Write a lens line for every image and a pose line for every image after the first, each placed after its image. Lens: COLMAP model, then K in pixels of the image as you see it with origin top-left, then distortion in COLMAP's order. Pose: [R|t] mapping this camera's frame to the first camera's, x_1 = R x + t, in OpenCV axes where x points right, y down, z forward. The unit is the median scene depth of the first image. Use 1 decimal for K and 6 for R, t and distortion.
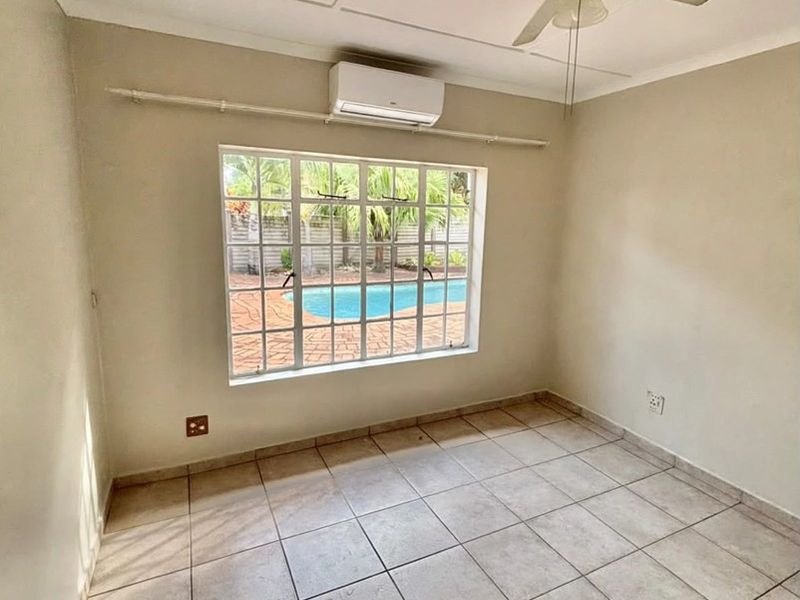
lens RADIAL K [[433.8, 0, 400.4], [0, 433.8, 301.2], [0, 0, 1]] dist [0.007722, -0.015304]
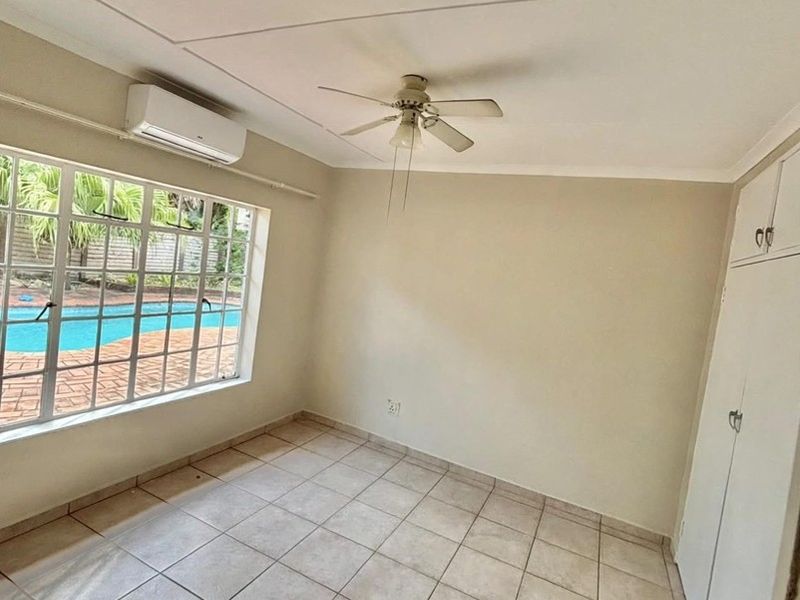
lens RADIAL K [[433.8, 0, 400.4], [0, 433.8, 301.2], [0, 0, 1]] dist [0.007722, -0.015304]
pose [[0.782439, 0.026955, 0.622143, -0.223183], [0.006011, 0.998689, -0.050829, -0.021144], [-0.622698, 0.043510, 0.781252, -0.045431]]
